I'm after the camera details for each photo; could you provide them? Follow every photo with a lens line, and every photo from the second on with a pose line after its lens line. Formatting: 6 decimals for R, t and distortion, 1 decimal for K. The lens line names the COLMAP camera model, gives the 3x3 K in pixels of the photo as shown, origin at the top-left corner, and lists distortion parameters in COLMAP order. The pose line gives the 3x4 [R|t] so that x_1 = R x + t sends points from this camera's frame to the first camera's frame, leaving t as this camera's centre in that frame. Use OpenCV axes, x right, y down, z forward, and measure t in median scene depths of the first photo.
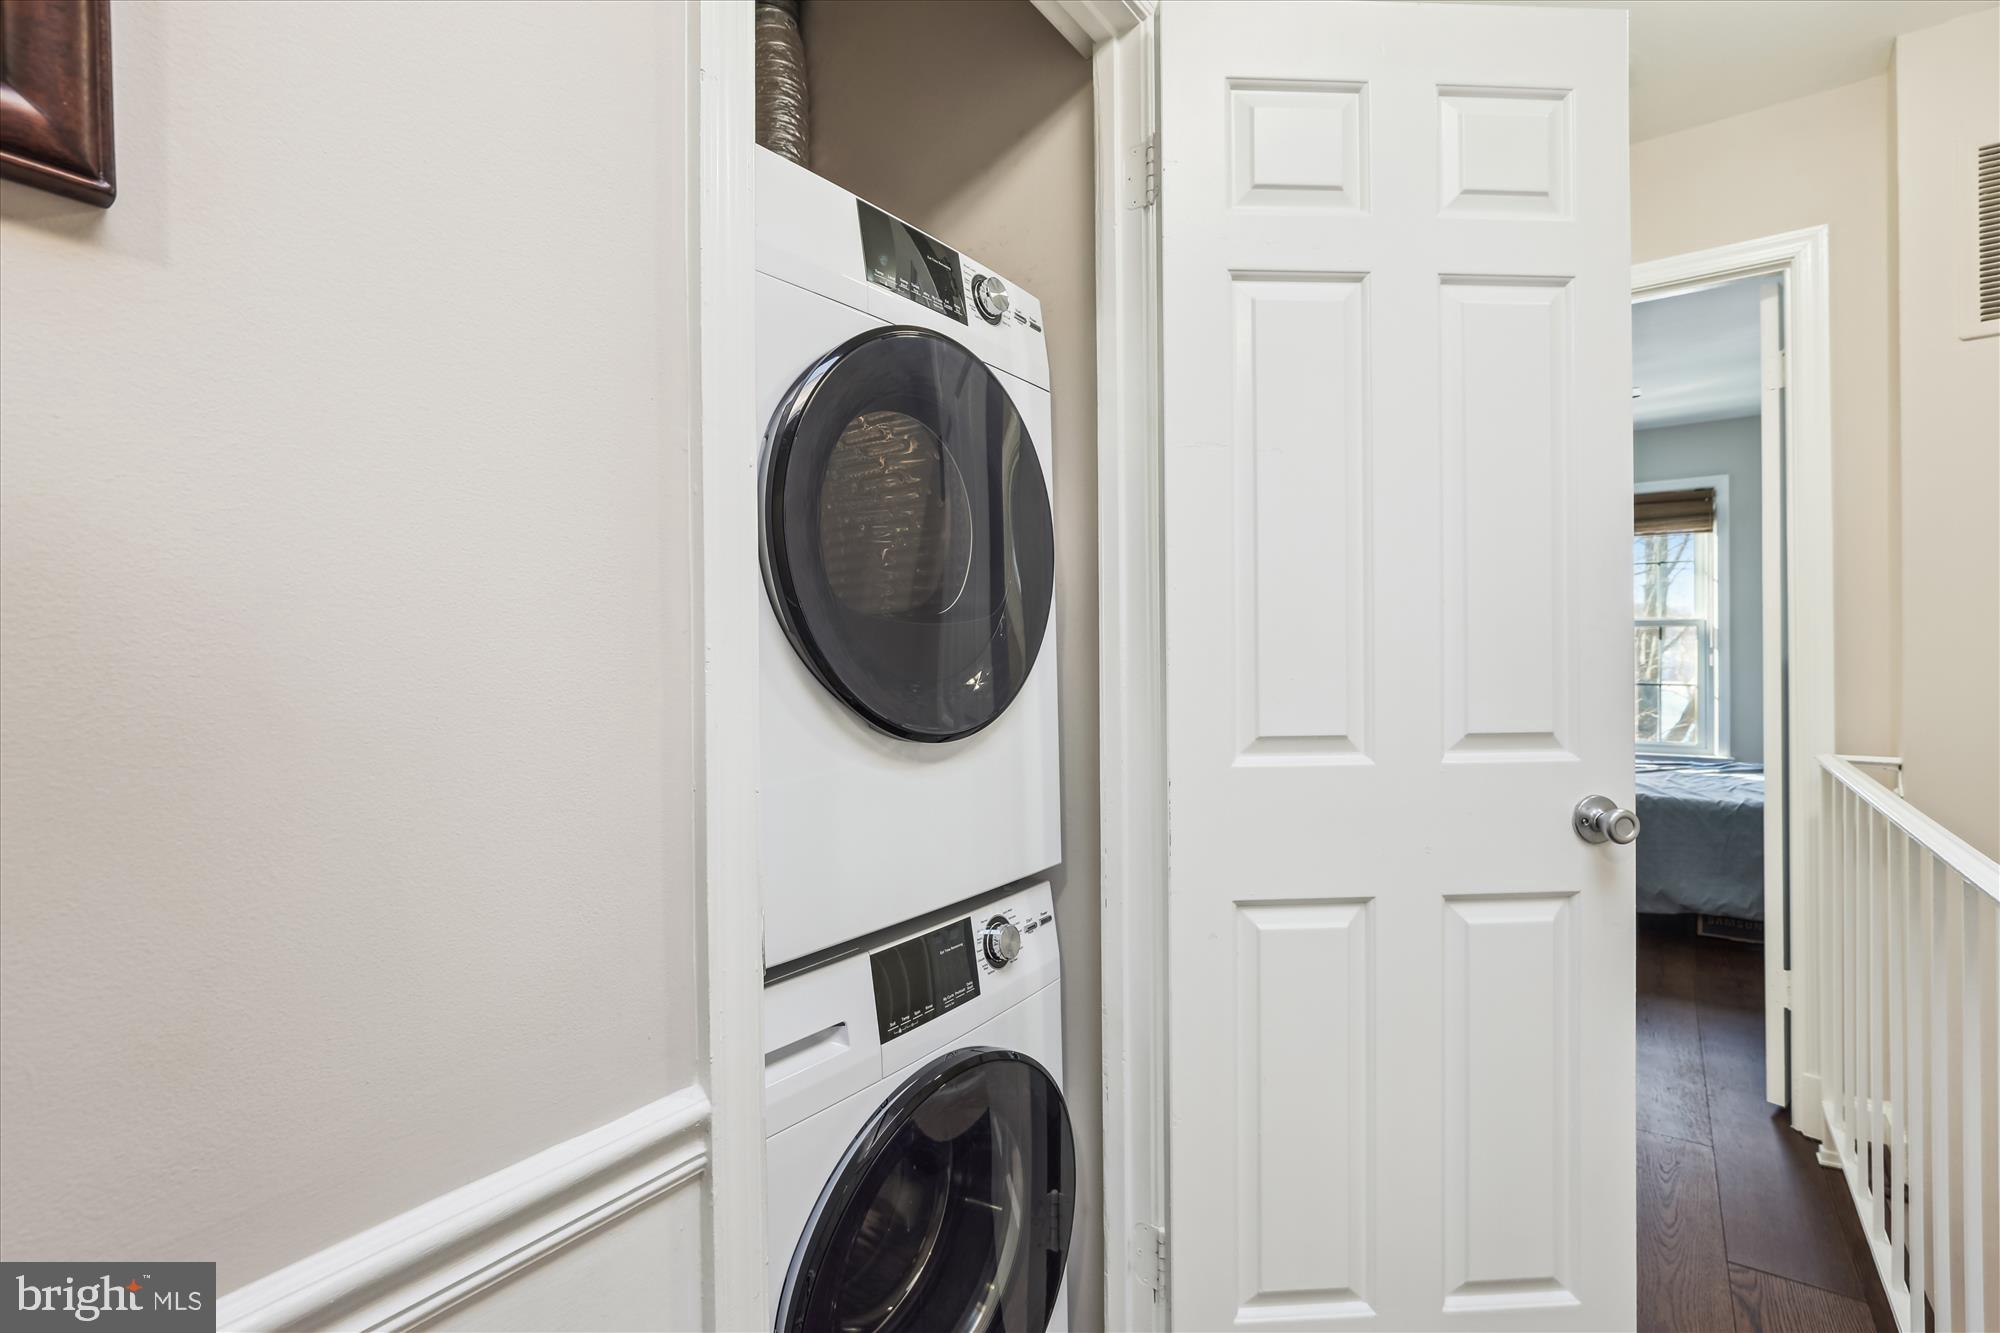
lens RADIAL K [[921.1, 0, 1004.9], [0, 921.1, 644.4], [0, 0, 1]] dist [-0.000671, 0.000046]
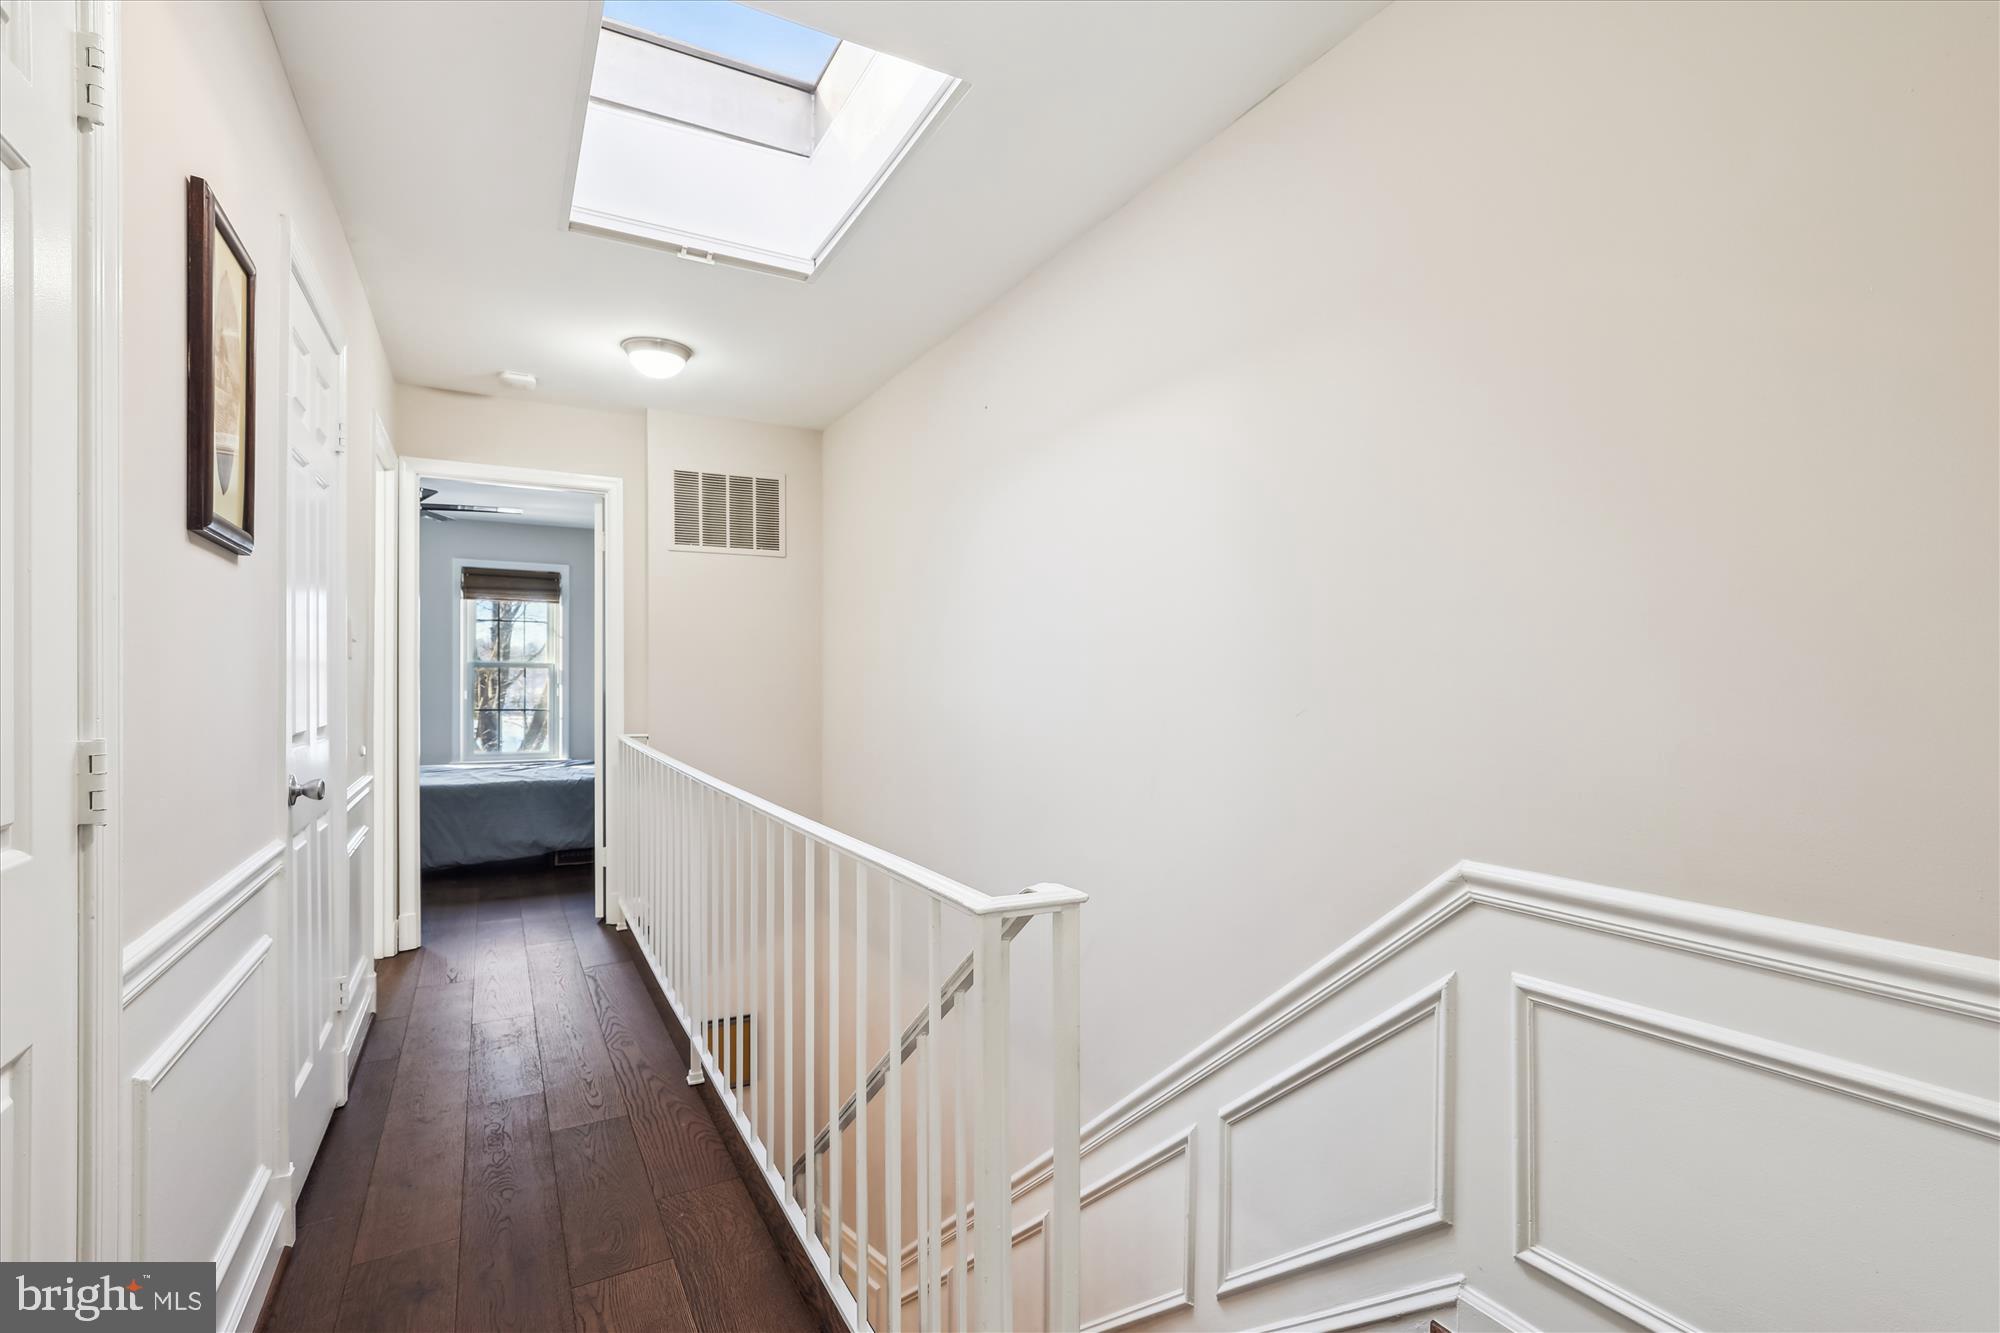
lens RADIAL K [[921.1, 0, 1002.5], [0, 921.1, 679.0], [0, 0, 1]] dist [-0.000671, 0.000046]
pose [[0.436765, 0.005868, 0.899557, -0.325156], [-0.001168, 0.999982, -0.005956, 0.006022], [-0.899575, 0.001551, 0.436763, -0.368897]]
